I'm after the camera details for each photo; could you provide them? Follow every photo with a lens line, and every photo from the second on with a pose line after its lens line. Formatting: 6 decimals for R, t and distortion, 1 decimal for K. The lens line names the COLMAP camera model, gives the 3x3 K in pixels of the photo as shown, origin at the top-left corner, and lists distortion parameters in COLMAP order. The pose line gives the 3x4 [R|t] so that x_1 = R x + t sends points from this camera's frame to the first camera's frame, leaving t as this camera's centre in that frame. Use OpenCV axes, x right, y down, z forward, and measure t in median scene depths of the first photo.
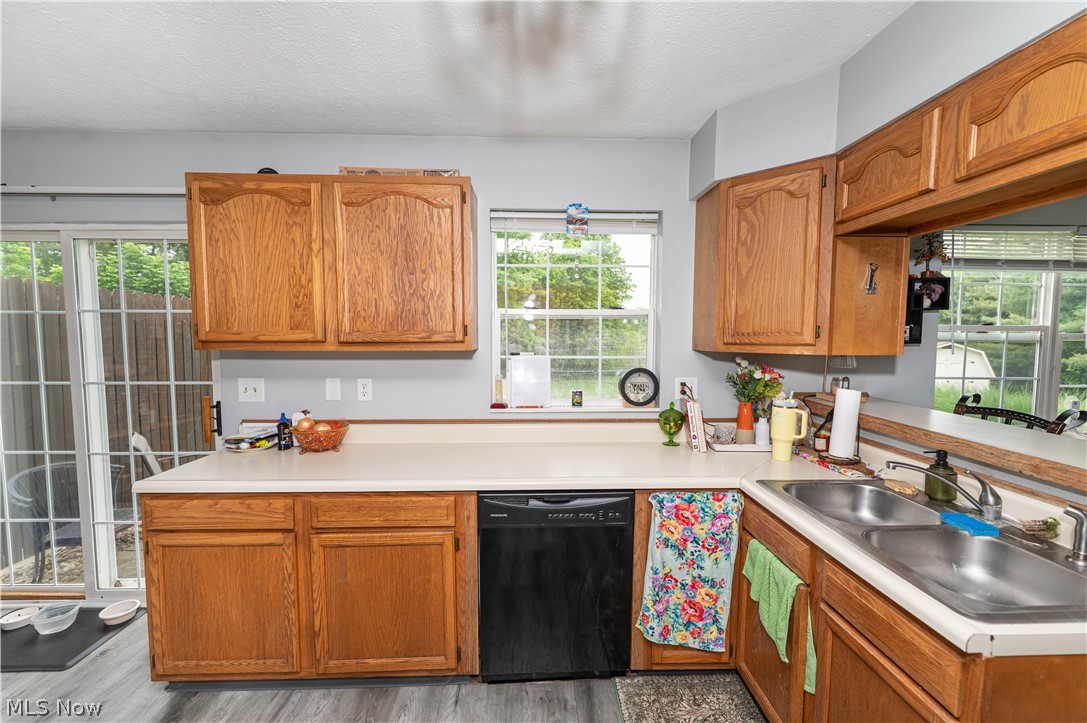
lens RADIAL K [[437.5, 0, 543.6], [0, 437.5, 366.0], [0, 0, 1]] dist [-0.000833, -0.000310]
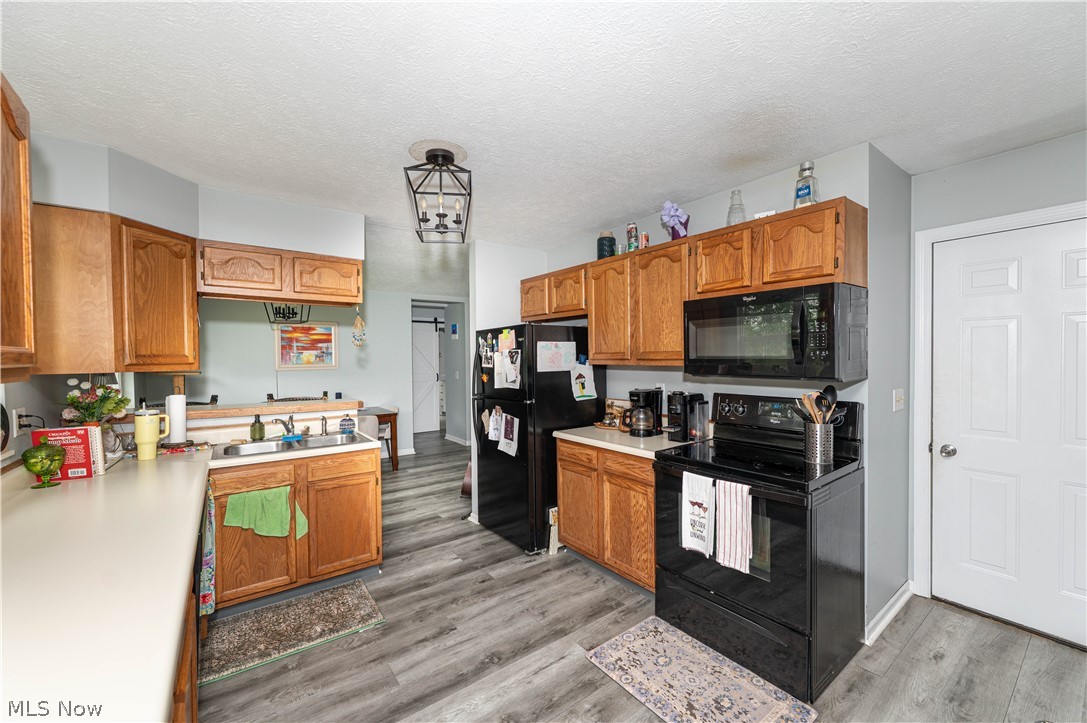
lens RADIAL K [[430.7, 0, 545.6], [0, 430.7, 364.2], [0, 0, 1]] dist [-0.001381, -0.000076]
pose [[-0.569305, -0.009366, 0.822073, -1.099157], [0.066371, 0.996148, 0.057313, -0.045706], [-0.819443, 0.087191, -0.566490, 0.772791]]
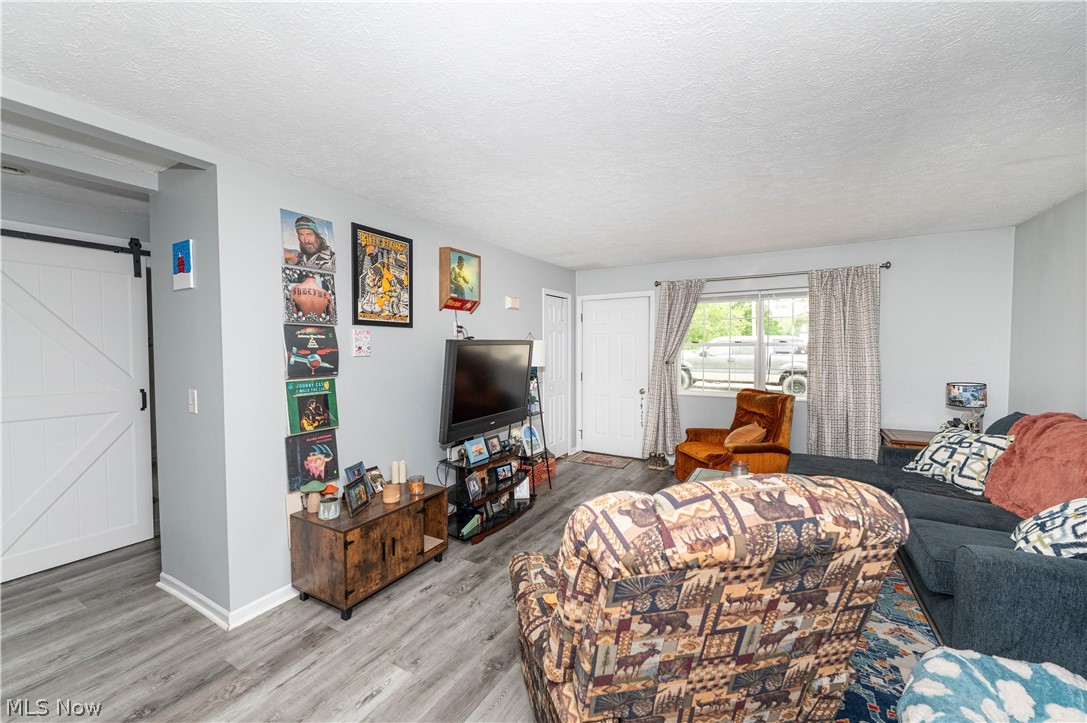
lens RADIAL K [[430.7, 0, 545.6], [0, 430.7, 364.2], [0, 0, 1]] dist [-0.001381, -0.000076]
pose [[-0.852937, -0.019181, 0.521662, 1.034929], [0.036703, 0.994648, 0.096584, 0.031144], [-0.520722, 0.101526, -0.847668, -0.250759]]
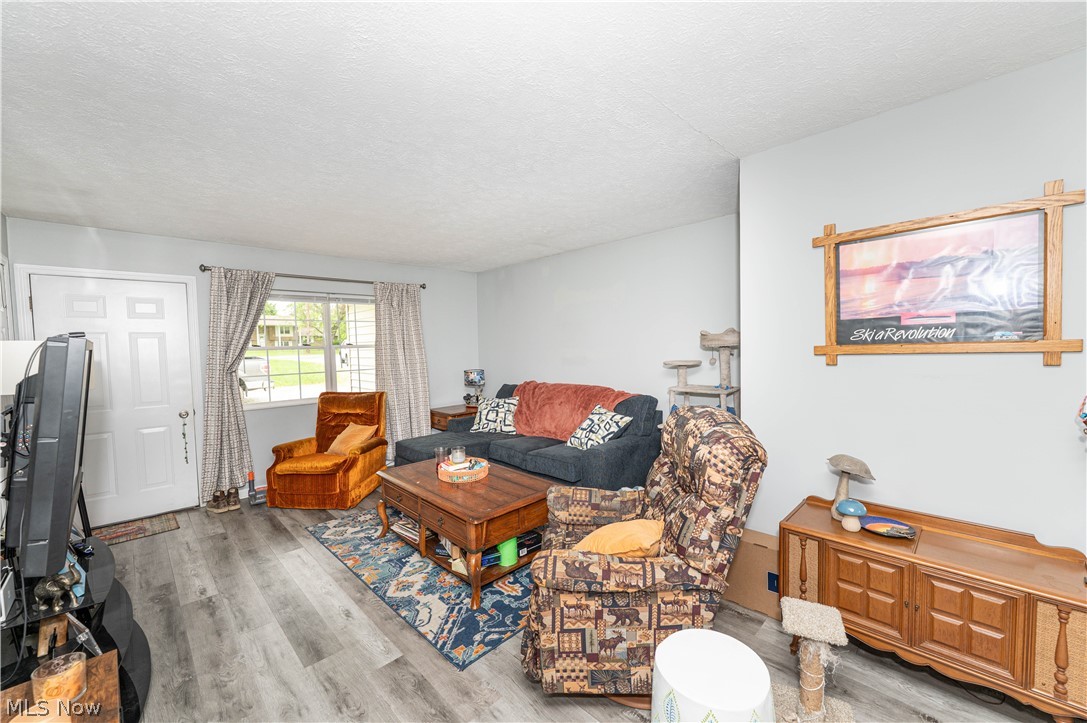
lens RADIAL K [[428.4, 0, 543.5], [0, 428.4, 361.5], [0, 0, 1]] dist [-0.000427, -0.000067]
pose [[-0.734553, 0.041672, -0.677270, 2.075982], [-0.023617, 0.995938, 0.086894, 0.041587], [0.678140, 0.079824, -0.730585, -0.355939]]
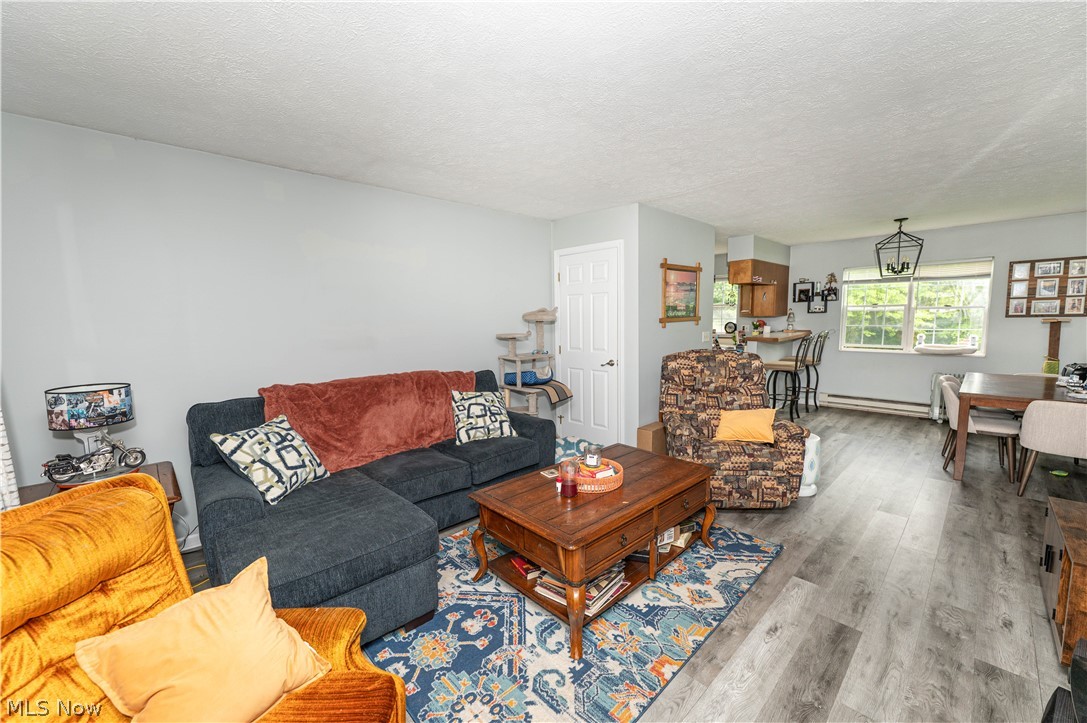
lens RADIAL K [[428.4, 0, 543.5], [0, 428.4, 361.5], [0, 0, 1]] dist [-0.000427, -0.000067]
pose [[0.669211, 0.064660, -0.740254, 2.036268], [-0.033033, 0.997811, 0.057295, 0.200523], [0.742338, -0.013890, 0.669882, -2.667931]]
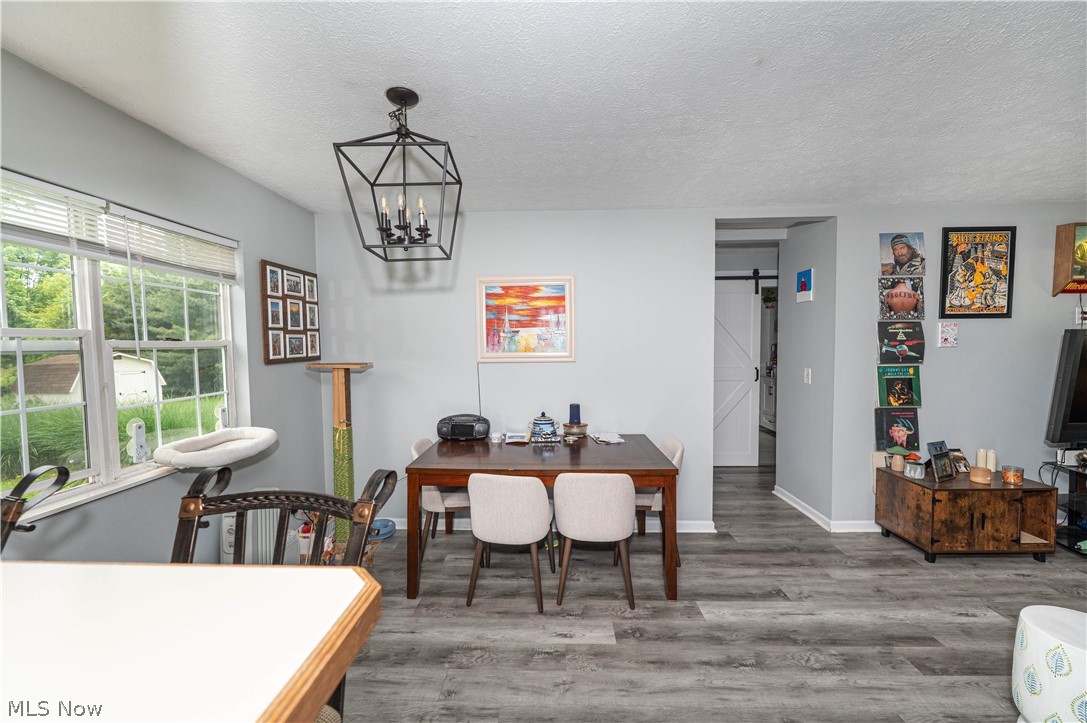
lens RADIAL K [[430.8, 0, 543.5], [0, 430.8, 361.5], [0, 0, 1]] dist [0.000020, -0.000171]
pose [[0.059219, -0.047478, 0.997115, 0.616015], [0.079141, 0.995948, 0.042722, -0.012863], [-0.995103, 0.076382, 0.062737, 0.255931]]
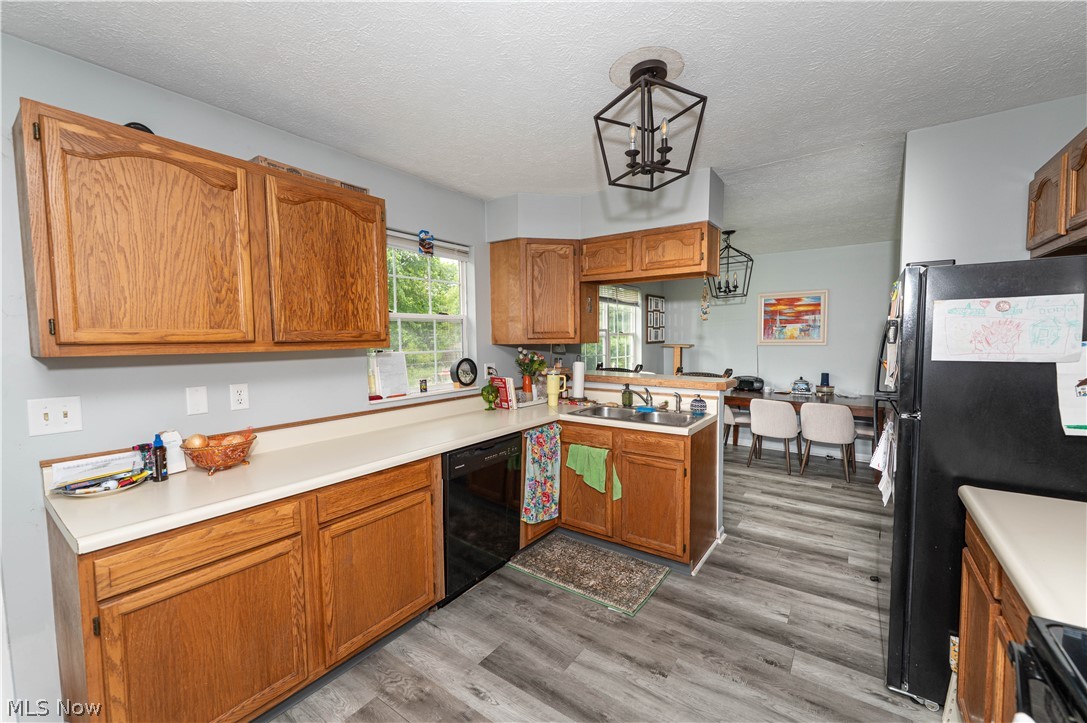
lens RADIAL K [[441.9, 0, 543.1], [0, 441.9, 362.7], [0, 0, 1]] dist [-0.000782, -0.000129]
pose [[0.611006, -0.054763, 0.789729, -0.877914], [0.066477, 0.997630, 0.017747, 0.012191], [-0.788829, 0.041656, 0.613199, -0.046578]]
